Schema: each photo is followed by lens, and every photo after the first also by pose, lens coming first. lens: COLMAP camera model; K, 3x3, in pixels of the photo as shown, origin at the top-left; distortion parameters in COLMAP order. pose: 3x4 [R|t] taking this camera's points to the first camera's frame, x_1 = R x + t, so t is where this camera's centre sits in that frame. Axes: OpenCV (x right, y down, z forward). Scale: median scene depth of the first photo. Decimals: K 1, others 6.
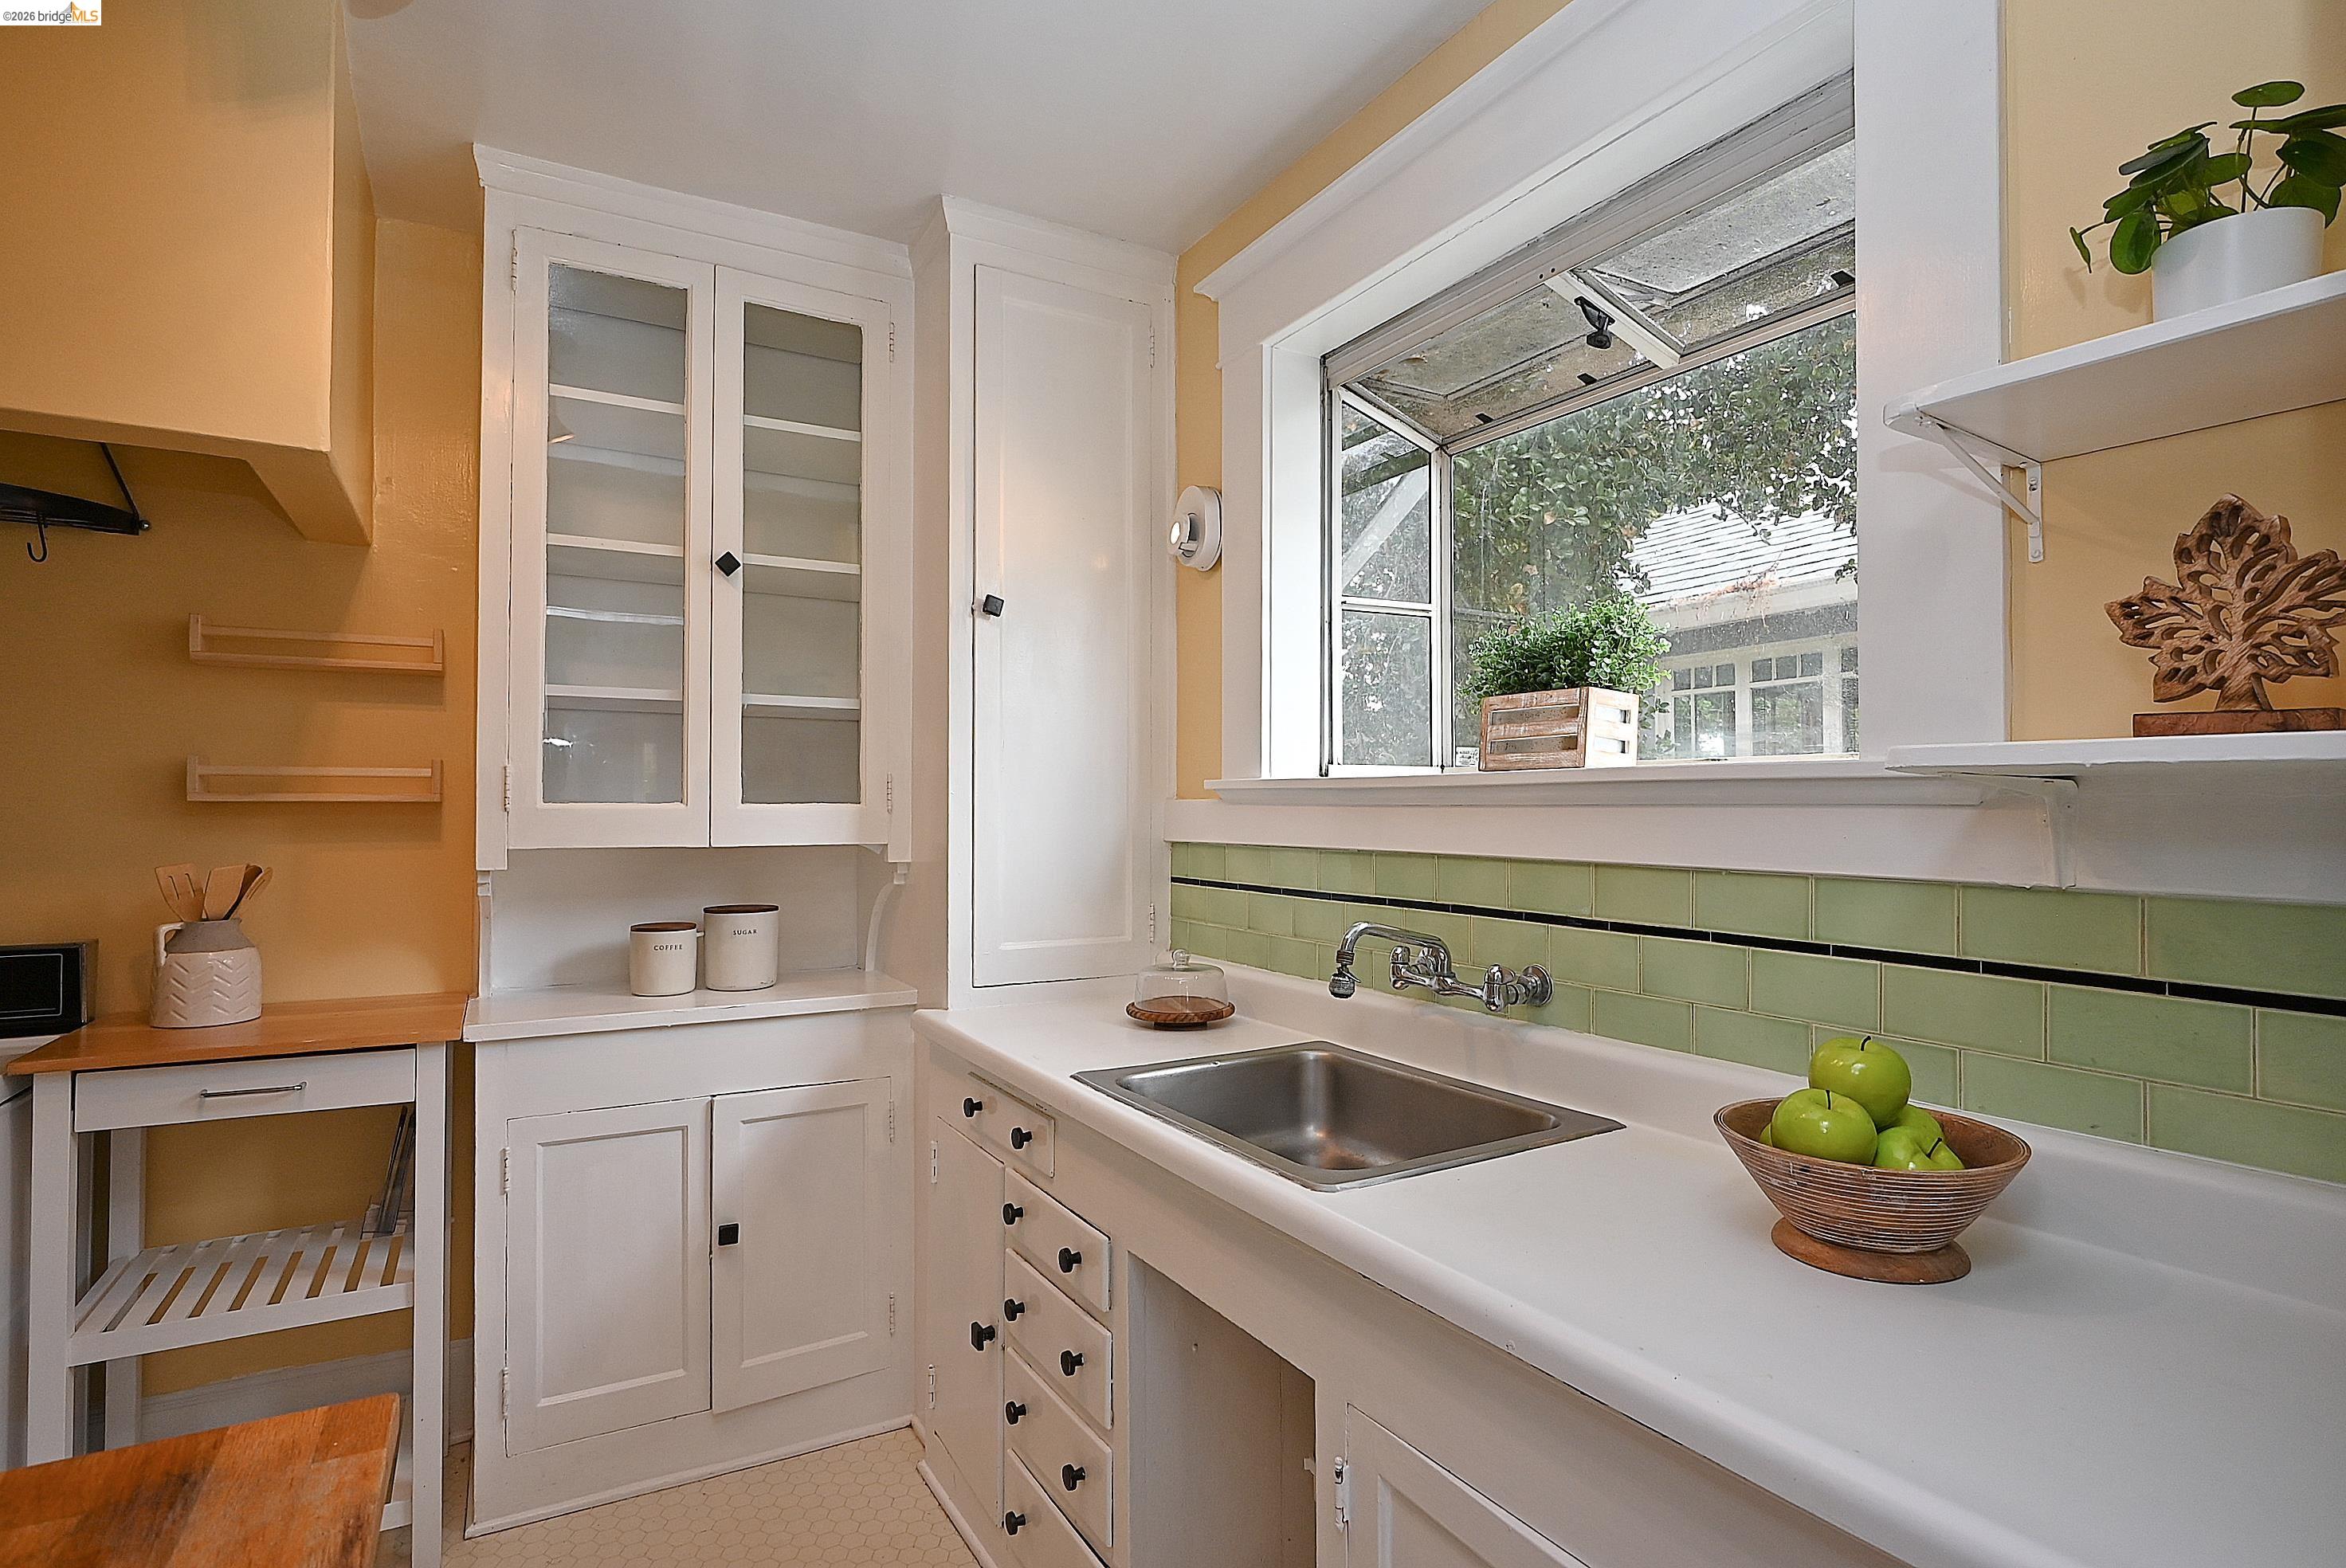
lens RADIAL K [[1160.2, 0, 1176.6], [0, 1160.2, 782.3], [0, 0, 1]] dist [-0.003151, -0.000454]
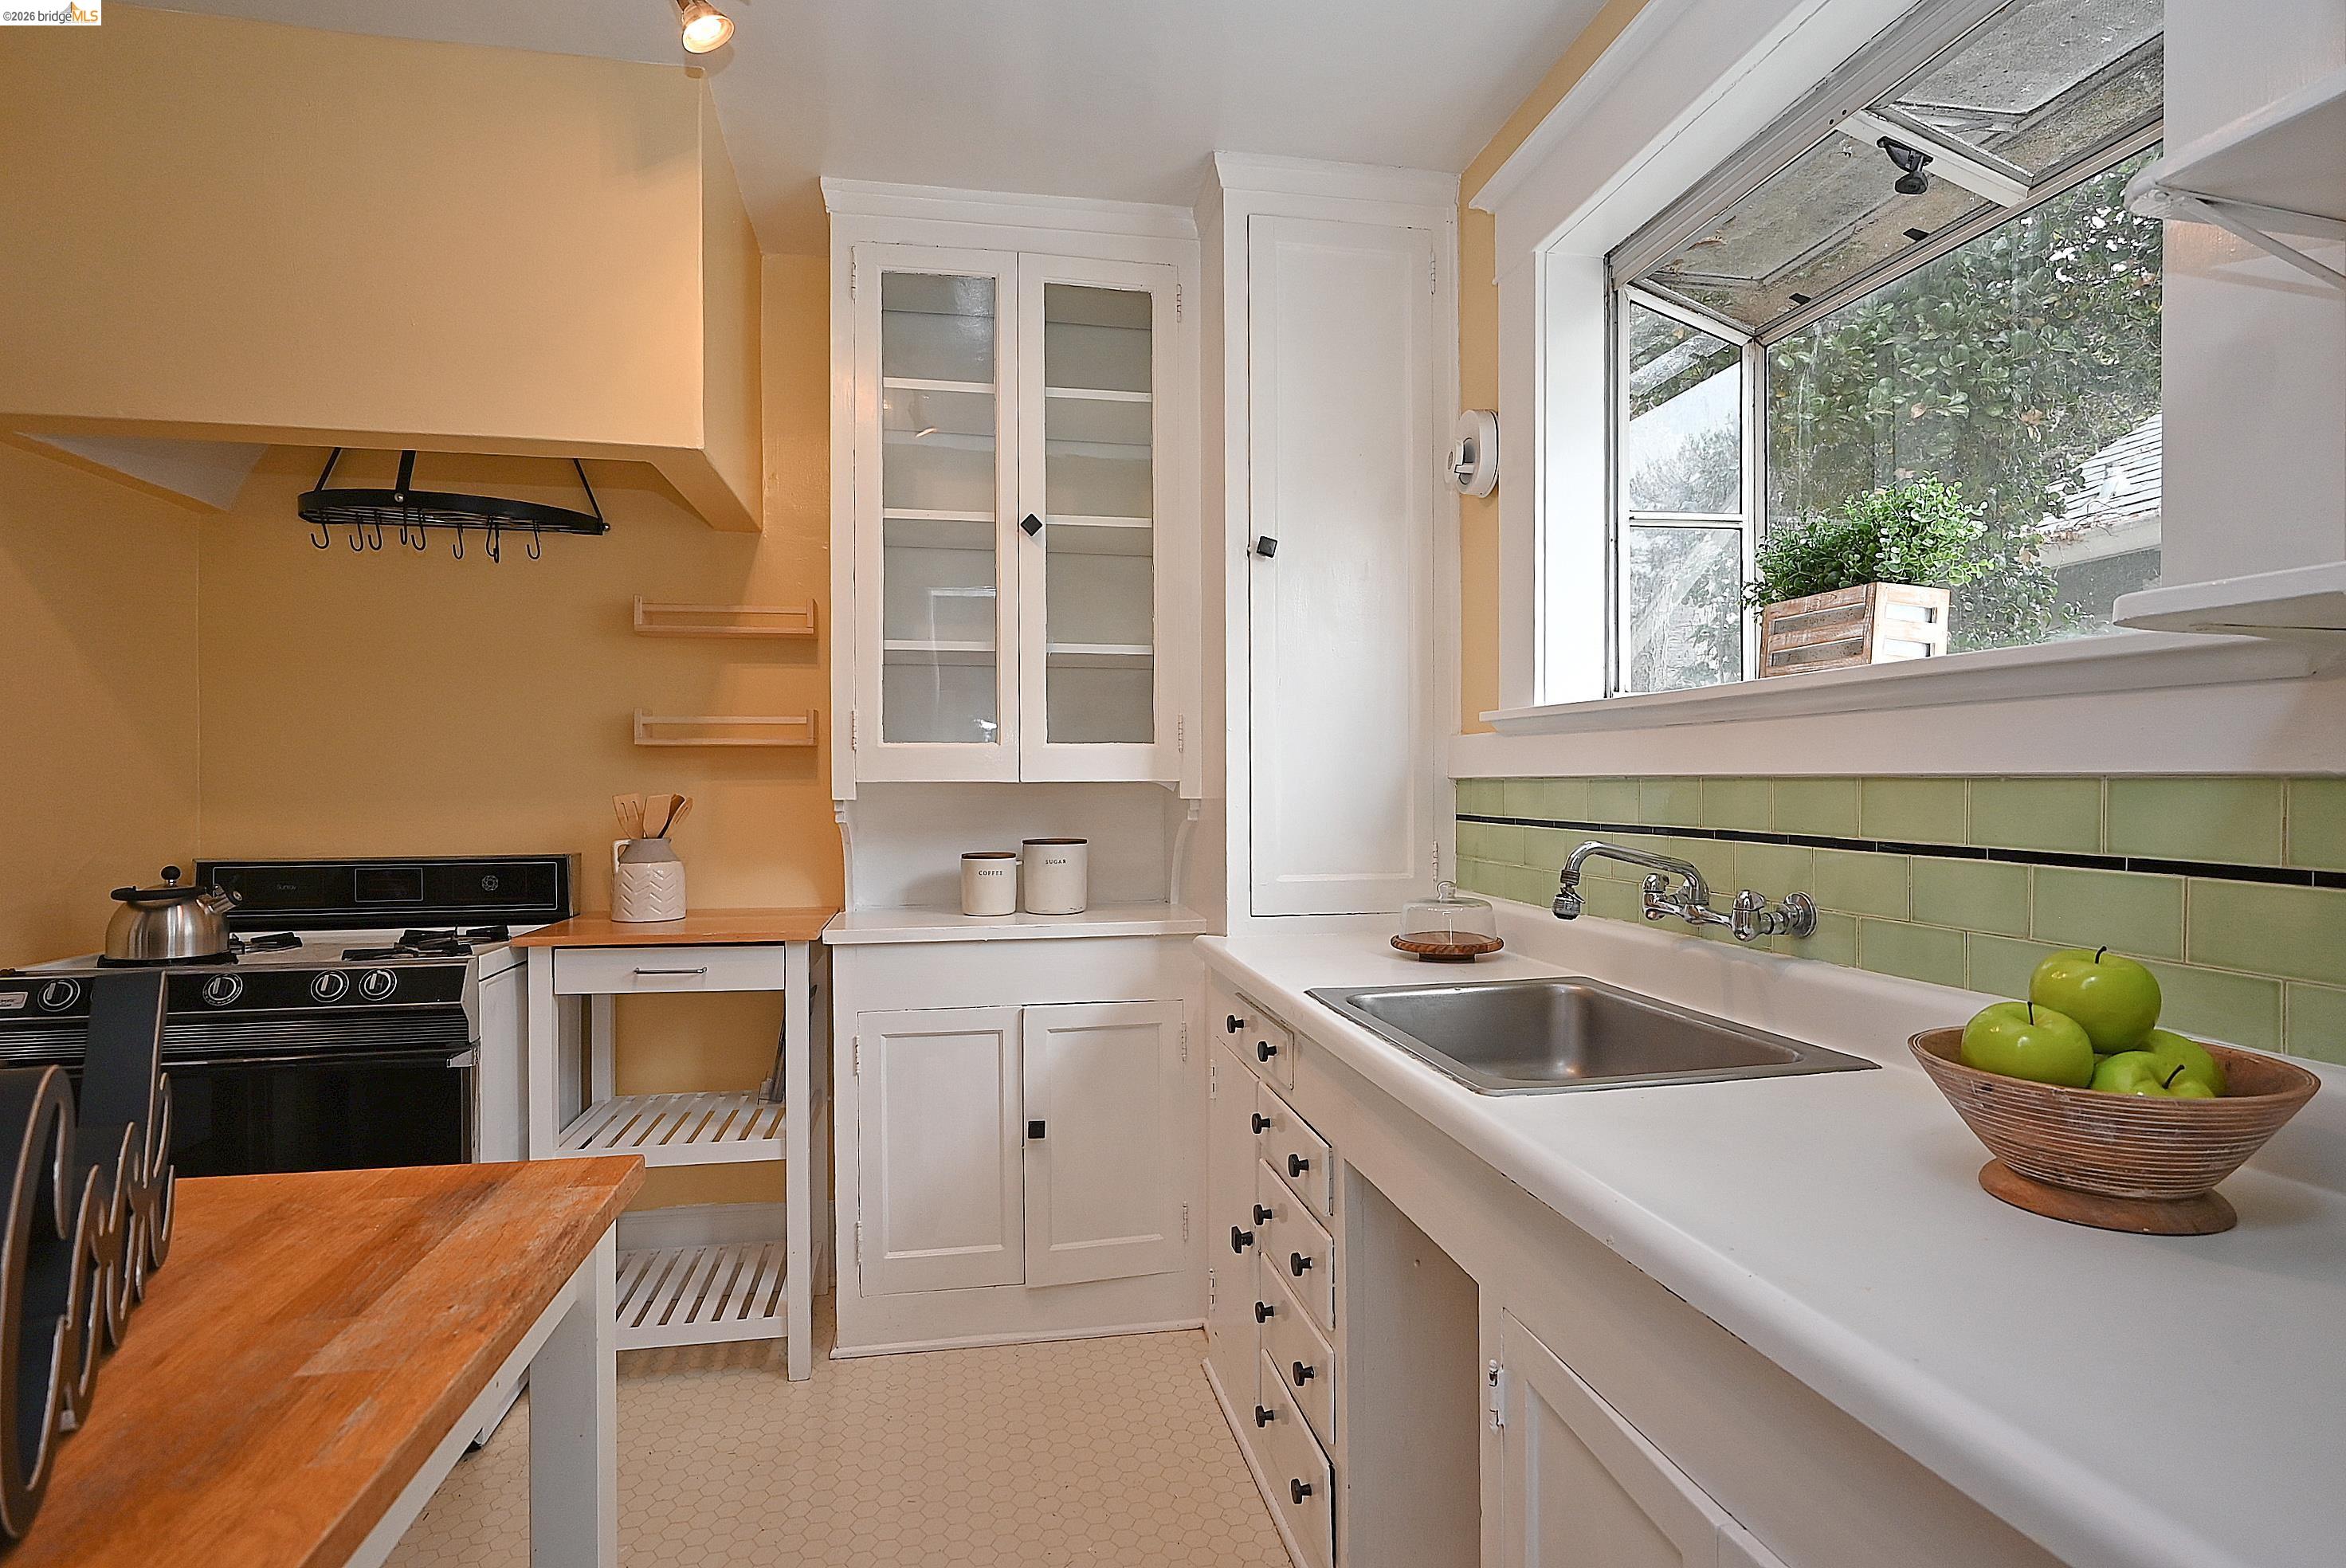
lens RADIAL K [[1163.9, 0, 1178.9], [0, 1163.9, 776.8], [0, 0, 1]] dist [-0.003262, 0.000567]
pose [[0.947327, -0.004385, -0.320238, 0.107998], [0.011275, 0.999743, 0.019664, 0.033408], [0.320070, -0.022239, 0.947133, -0.006337]]
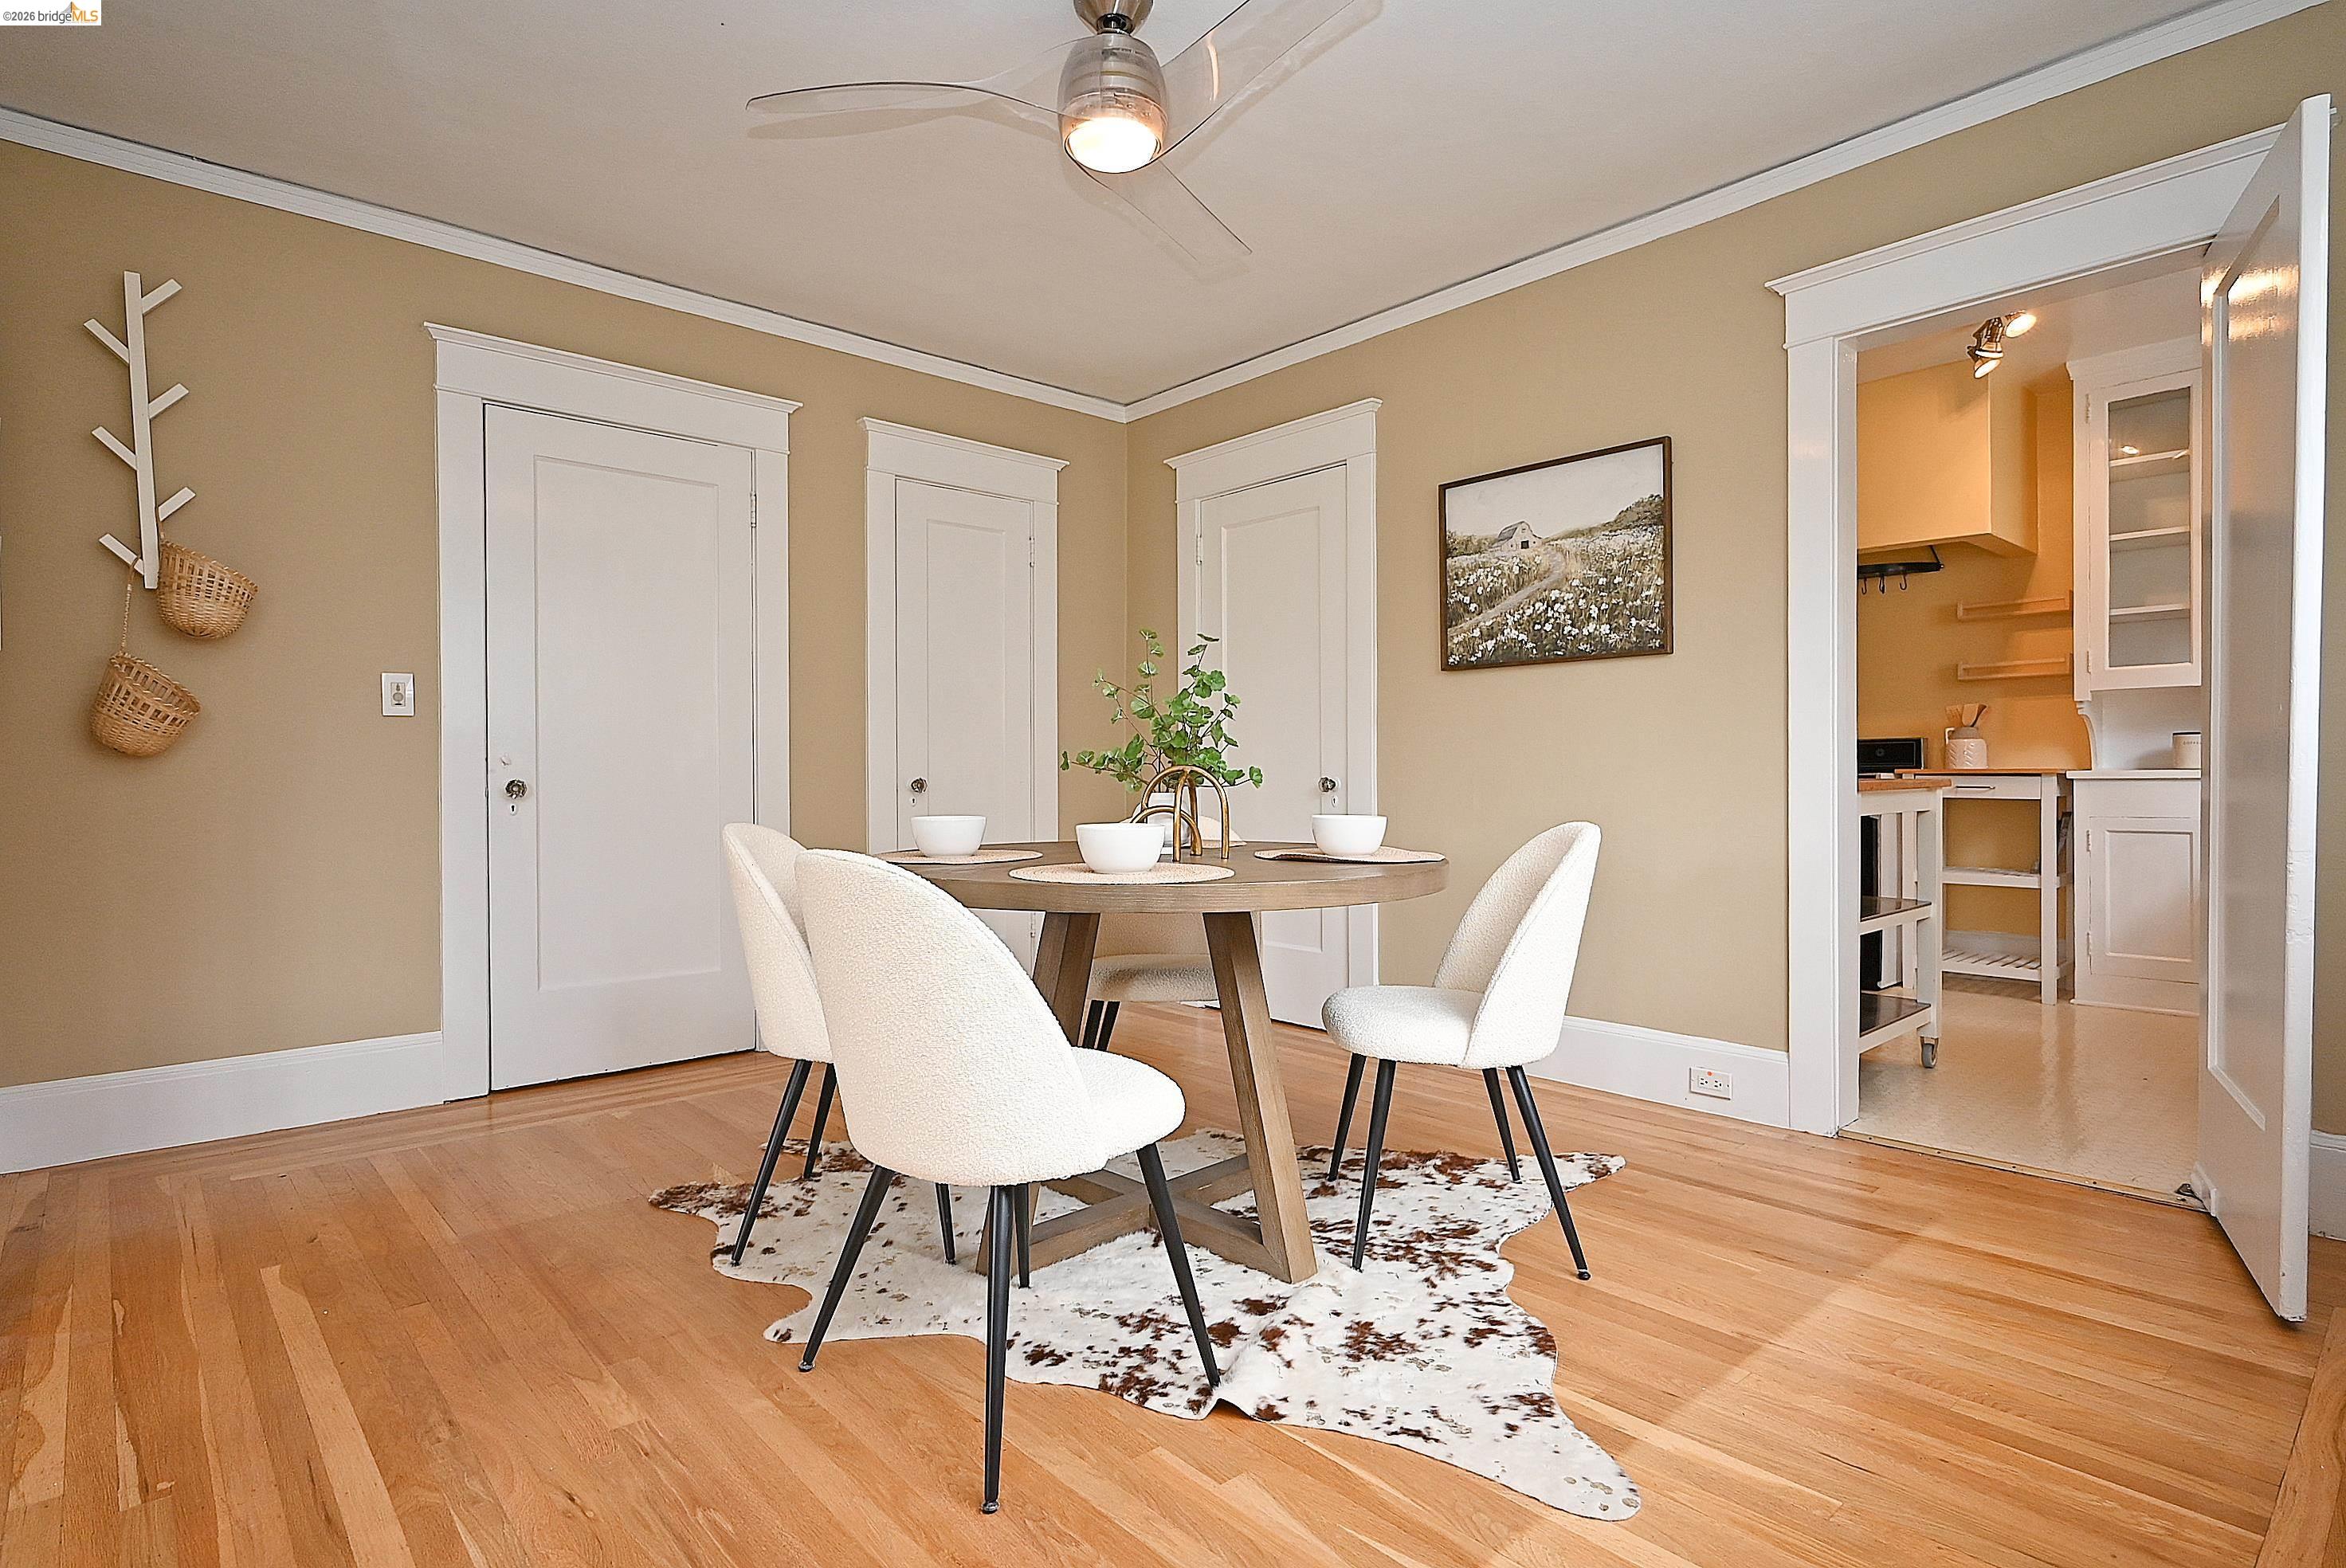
lens RADIAL K [[1199.6, 0, 1173.0], [0, 1199.6, 784.0], [0, 0, 1]] dist [-0.003735, -0.000764]
pose [[0.222910, 0.007930, -0.974807, 1.185903], [0.023313, 0.999638, 0.013463, 0.160747], [0.974560, -0.025726, 0.222644, -1.125063]]
